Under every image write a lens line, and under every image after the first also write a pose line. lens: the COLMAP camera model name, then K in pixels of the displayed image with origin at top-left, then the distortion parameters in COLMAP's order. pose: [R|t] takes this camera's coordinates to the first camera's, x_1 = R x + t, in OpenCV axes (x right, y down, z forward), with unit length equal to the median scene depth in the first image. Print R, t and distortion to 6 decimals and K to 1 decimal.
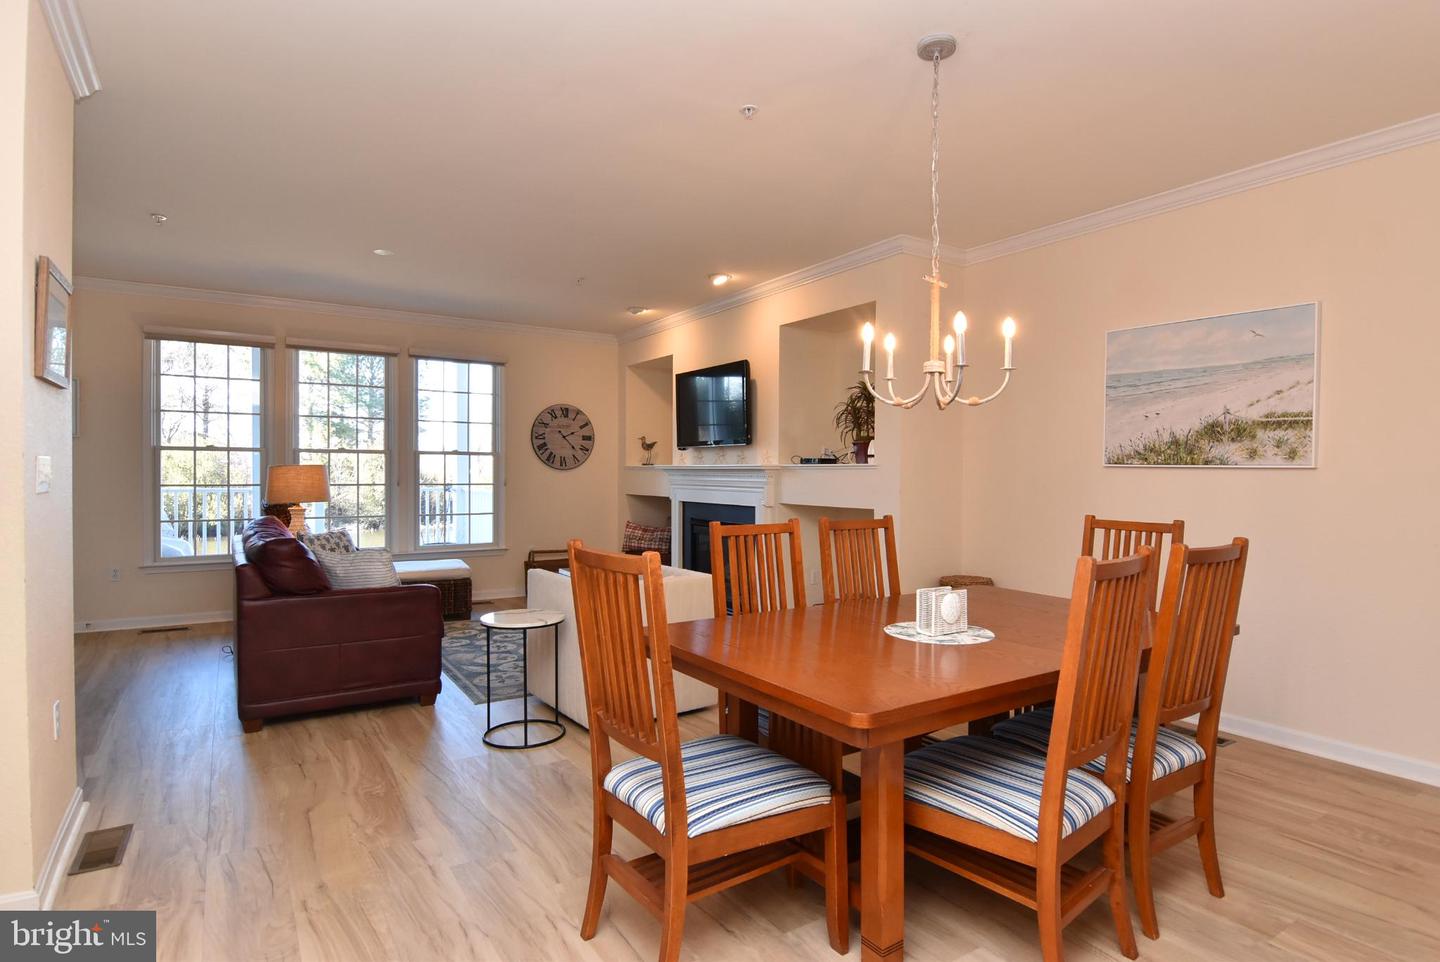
lens RADIAL K [[767.7, 0, 720.1], [0, 767.7, 472.9], [0, 0, 1]] dist [0.000423, -0.010376]
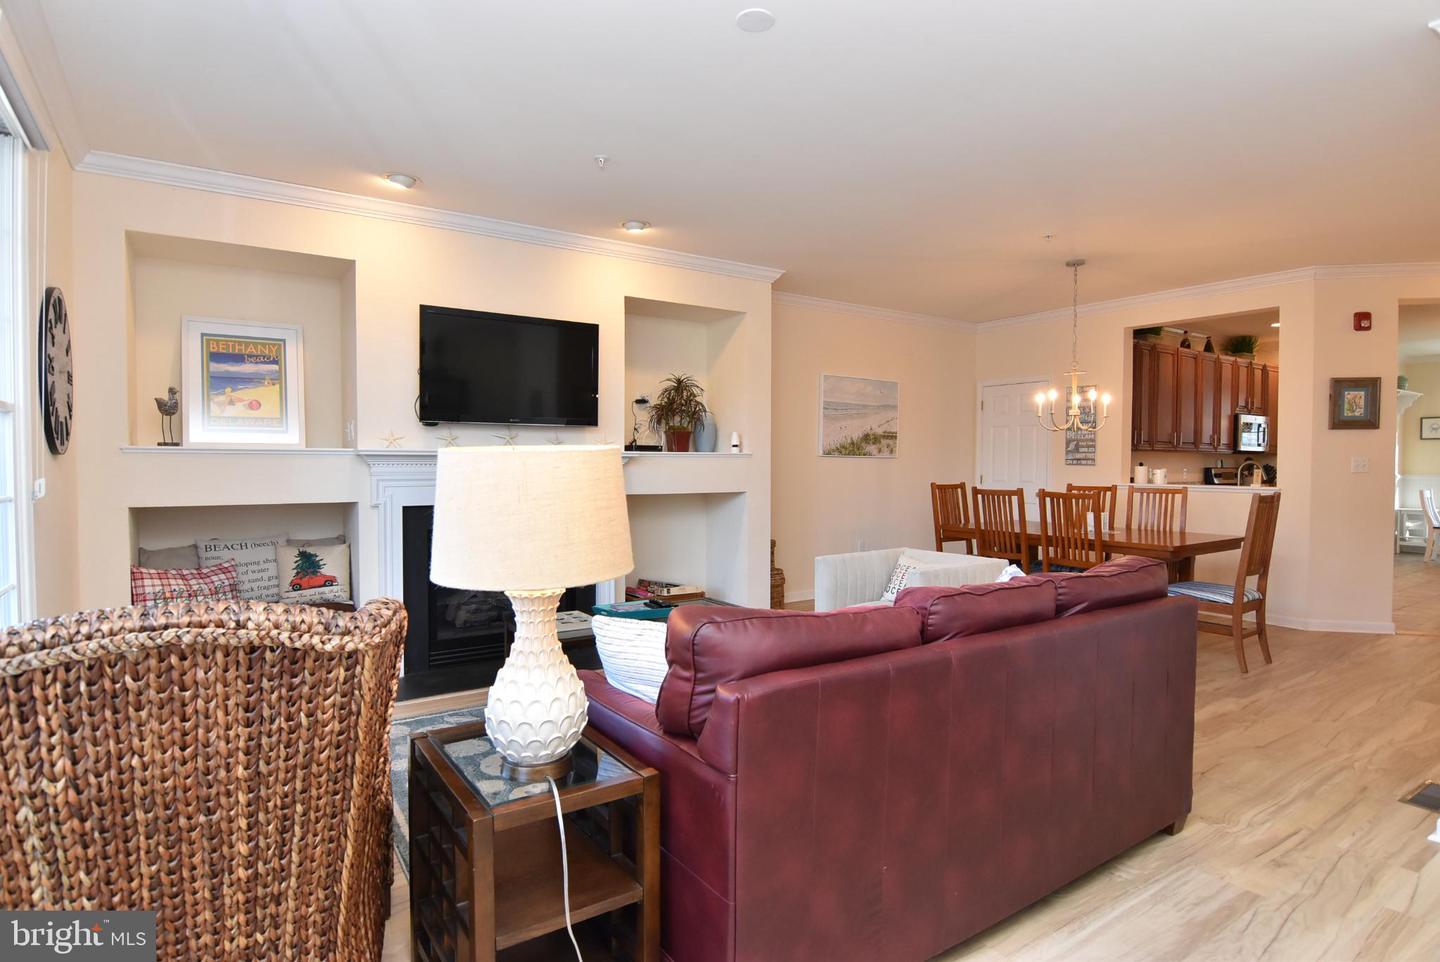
lens RADIAL K [[767.7, 0, 722.0], [0, 767.7, 478.7], [0, 0, 1]] dist [0.000423, -0.010376]
pose [[-0.050442, -0.026871, 0.998365, -1.266504], [-0.000551, 0.999639, 0.026878, -0.004723], [-0.998727, 0.000805, -0.050439, 1.461218]]
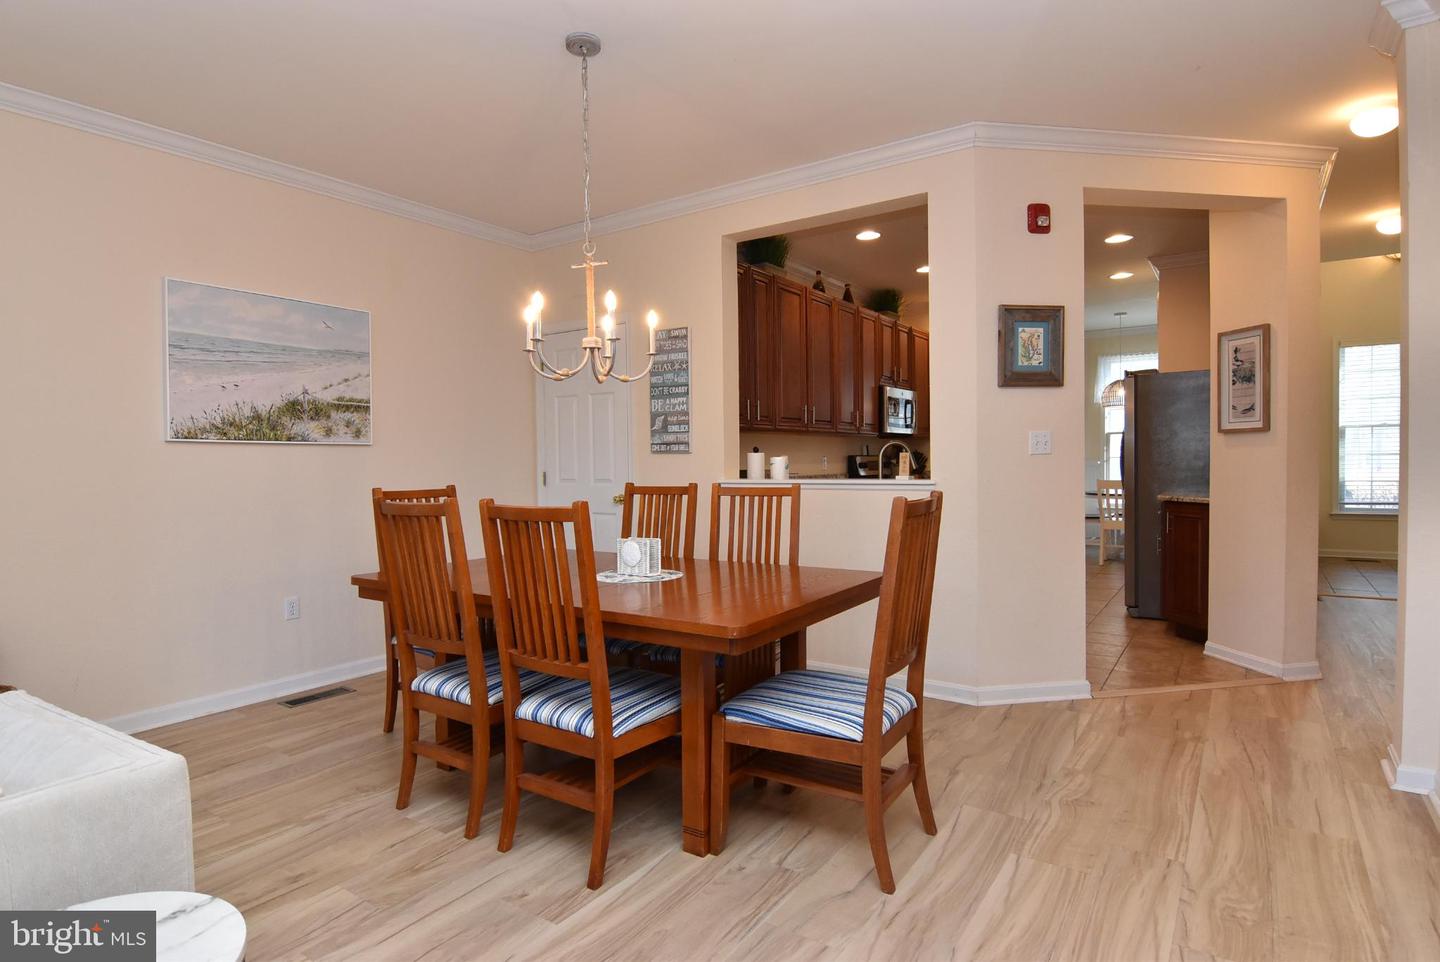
lens RADIAL K [[767.7, 0, 719.6], [0, 767.7, 477.8], [0, 0, 1]] dist [0.000423, -0.010376]
pose [[-0.407506, -0.020394, 0.912975, -0.560822], [0.015267, 0.999459, 0.029140, 0.017945], [-0.913075, 0.025813, -0.406974, 0.906336]]
